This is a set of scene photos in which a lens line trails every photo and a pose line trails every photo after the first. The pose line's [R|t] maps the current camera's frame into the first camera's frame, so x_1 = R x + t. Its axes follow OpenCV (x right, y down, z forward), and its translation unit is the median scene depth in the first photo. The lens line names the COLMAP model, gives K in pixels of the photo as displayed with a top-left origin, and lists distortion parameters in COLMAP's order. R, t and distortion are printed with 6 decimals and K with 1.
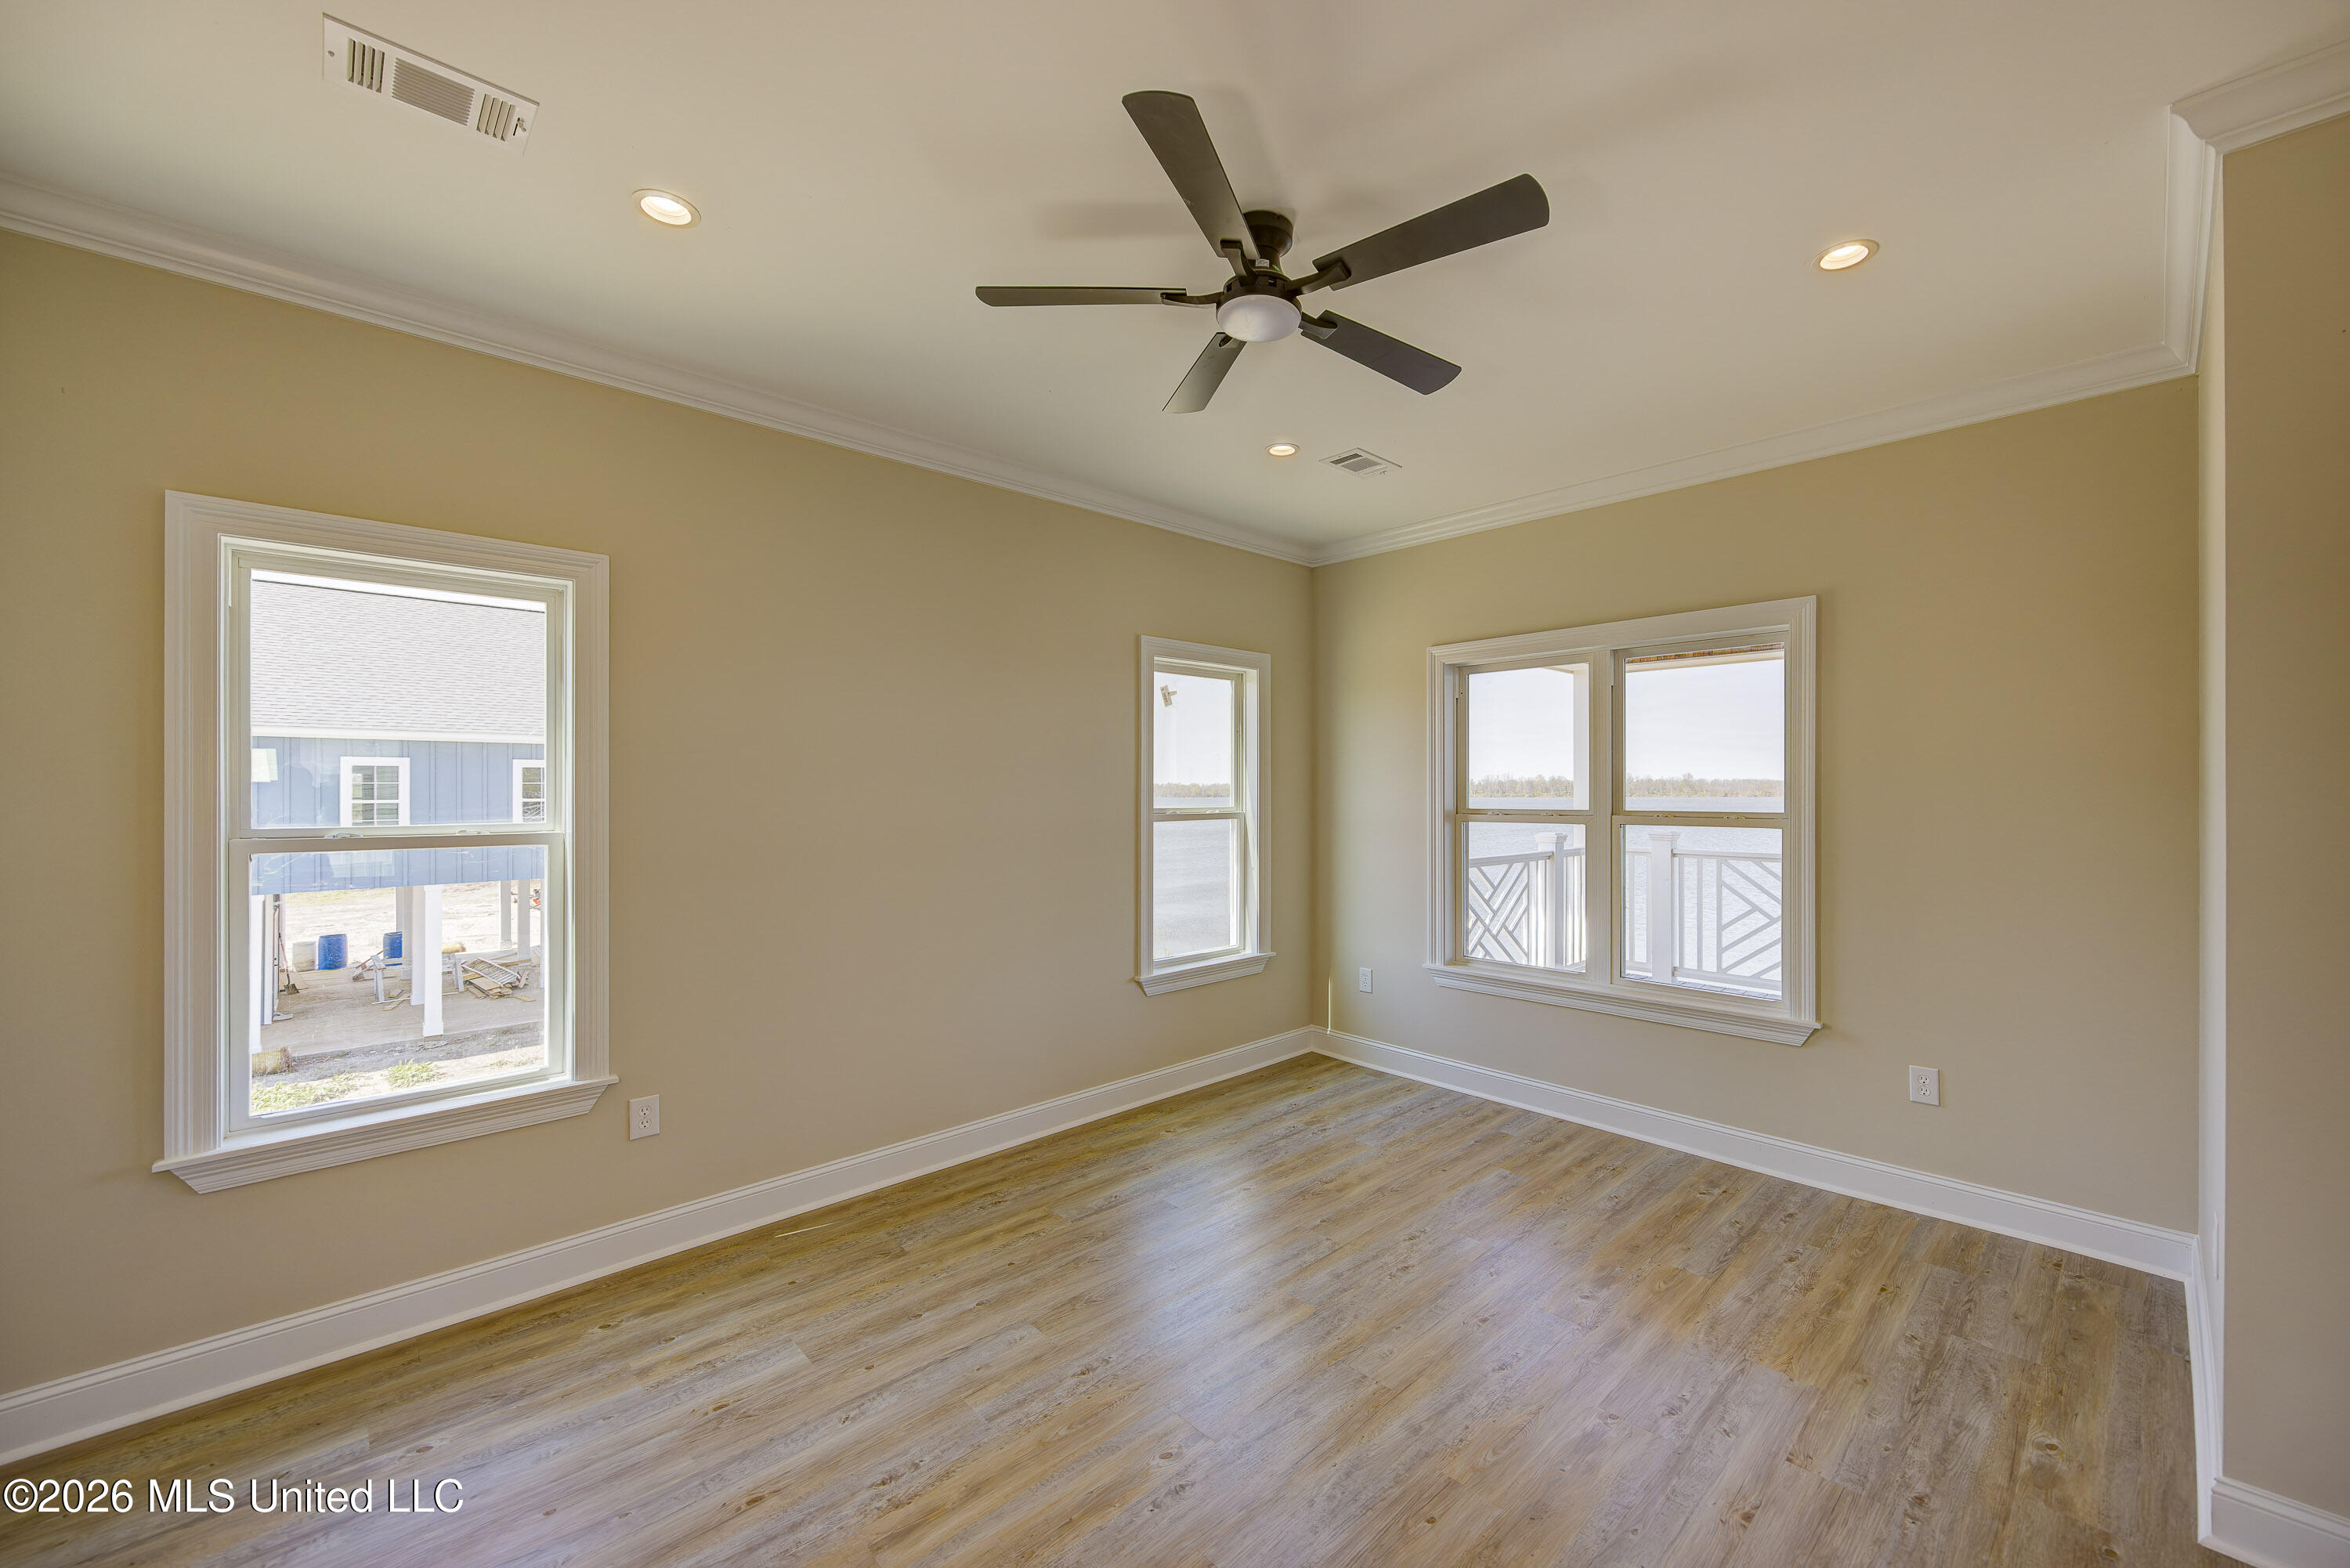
lens RADIAL K [[953.2, 0, 1167.6], [0, 953.2, 786.6], [0, 0, 1]] dist [0.000932, -0.000219]
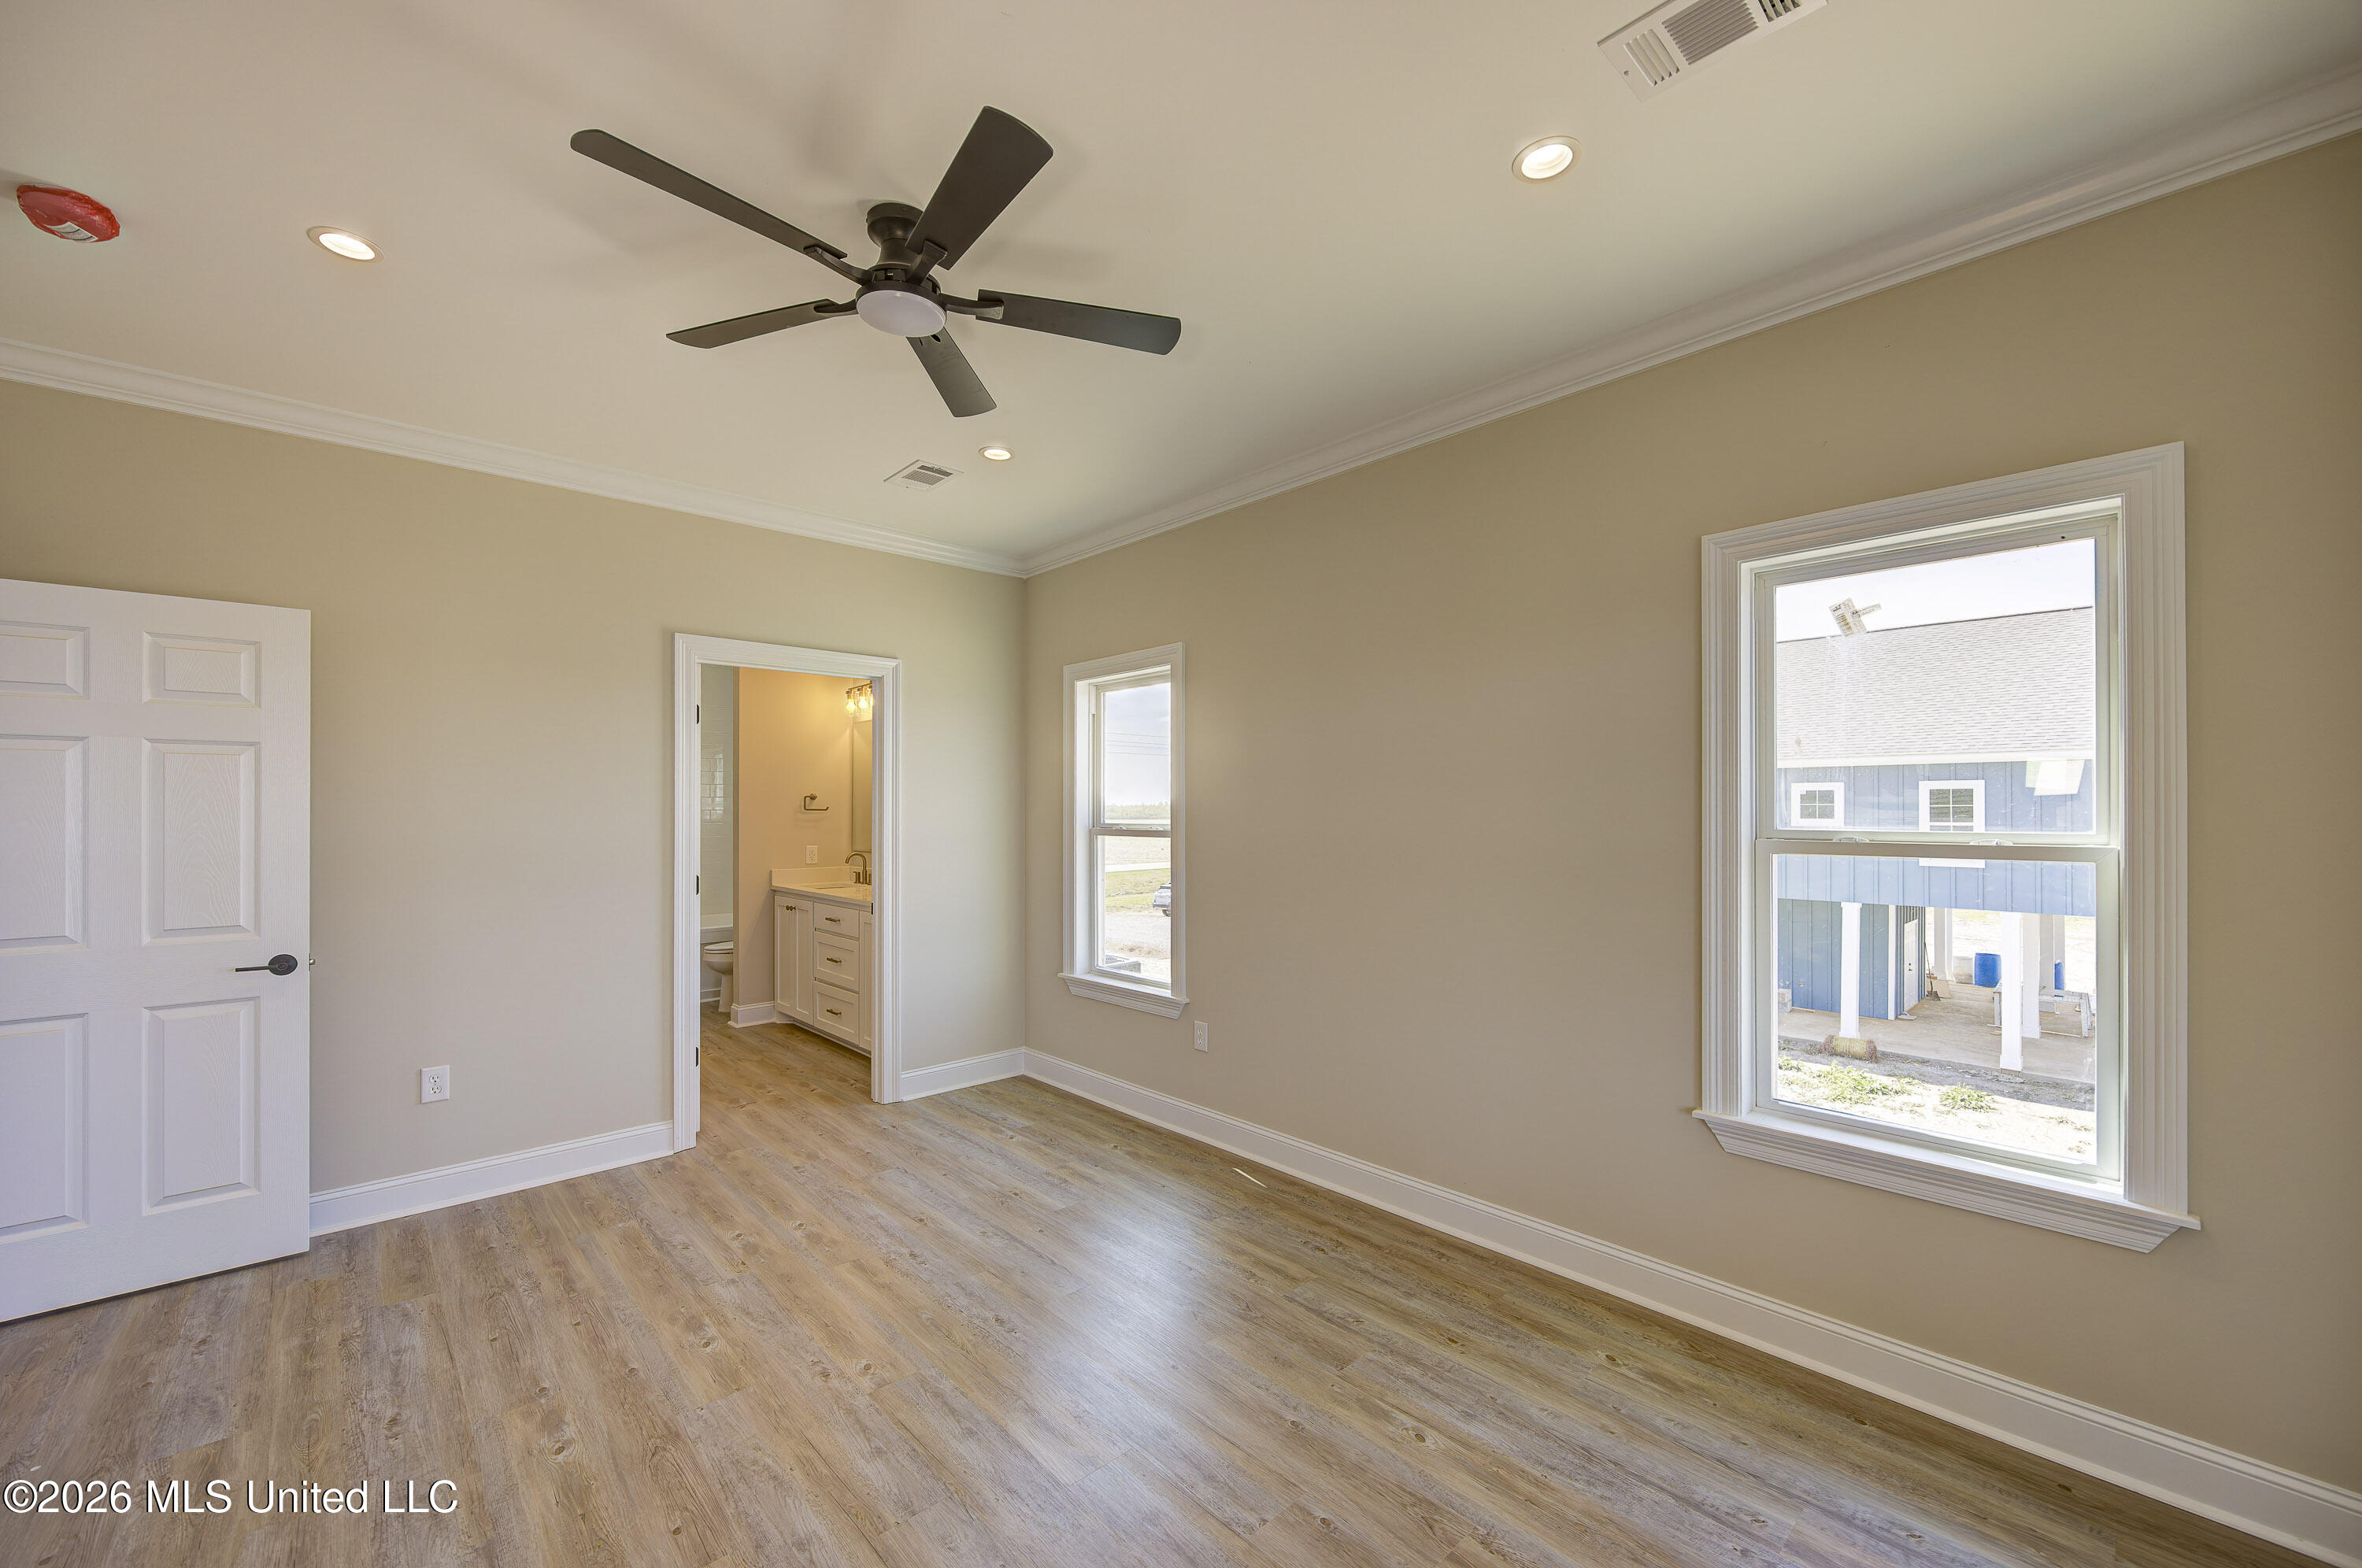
lens RADIAL K [[958.0, 0, 1253.6], [0, 958.0, 809.5], [0, 0, 1]] dist [0.000932, -0.000219]
pose [[0.003205, -0.001357, -0.999994, 0.854280], [-0.002751, 0.999995, -0.001366, 0.016943], [0.999991, 0.002755, 0.003201, 1.071239]]
